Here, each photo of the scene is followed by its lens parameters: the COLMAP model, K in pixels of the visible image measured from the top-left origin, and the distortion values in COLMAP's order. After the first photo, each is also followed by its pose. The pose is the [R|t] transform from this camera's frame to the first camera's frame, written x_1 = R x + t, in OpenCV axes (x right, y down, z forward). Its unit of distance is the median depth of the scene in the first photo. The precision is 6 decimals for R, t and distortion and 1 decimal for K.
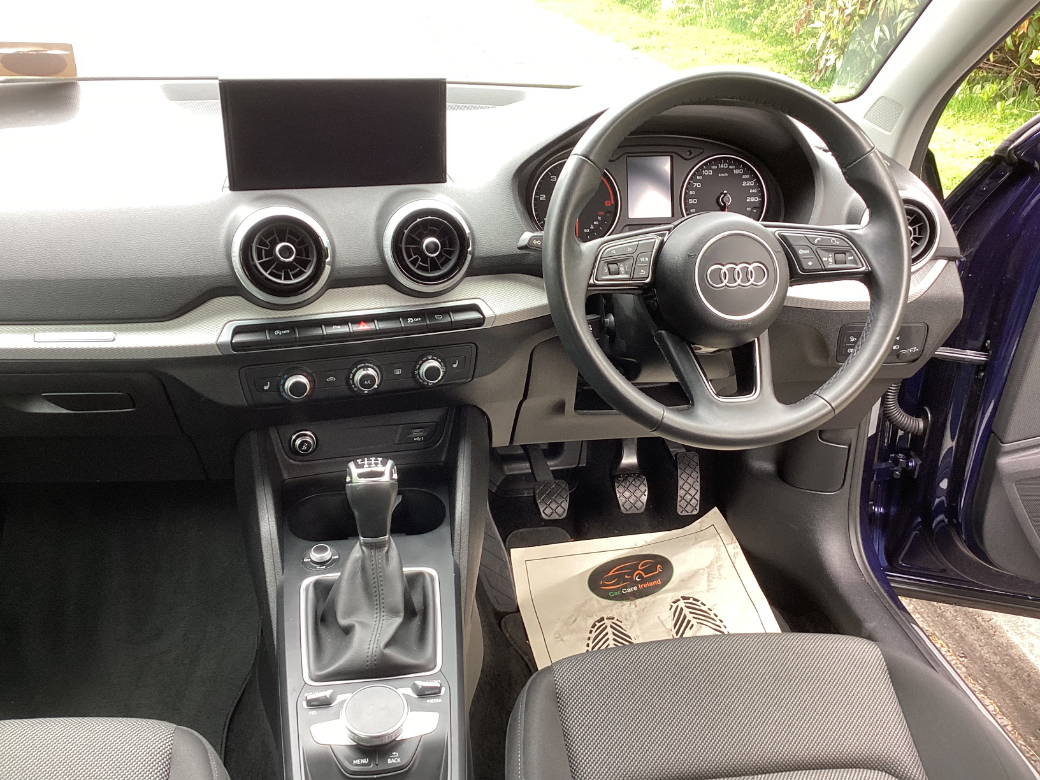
lens RADIAL K [[935.9, 0, 520.0], [0, 935.9, 390.0], [0, 0, 1]] dist [0.100954, -0.221242]
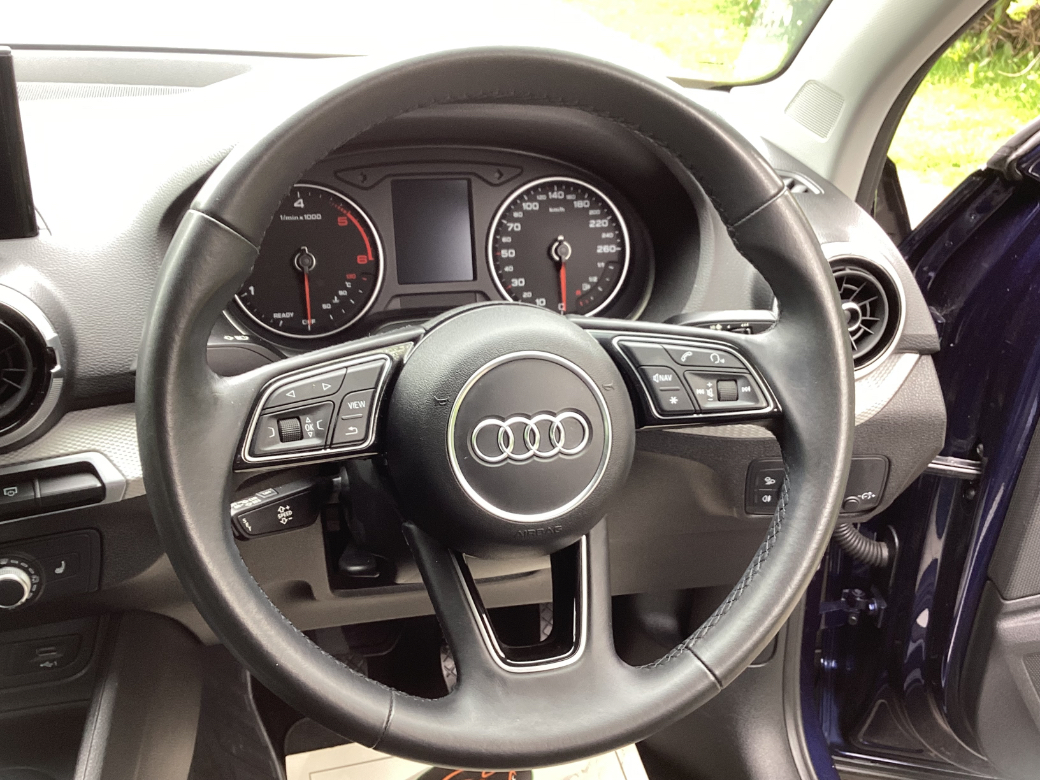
lens RADIAL K [[1083.5, 0, 520.0], [0, 1083.5, 390.0], [0, 0, 1]] dist [0.123262, -0.364205]
pose [[0.997010, -0.019759, 0.074702, 0.143522], [0.019841, 0.999803, -0.000355, -0.117513], [-0.074680, 0.001836, 0.997206, 0.318618]]
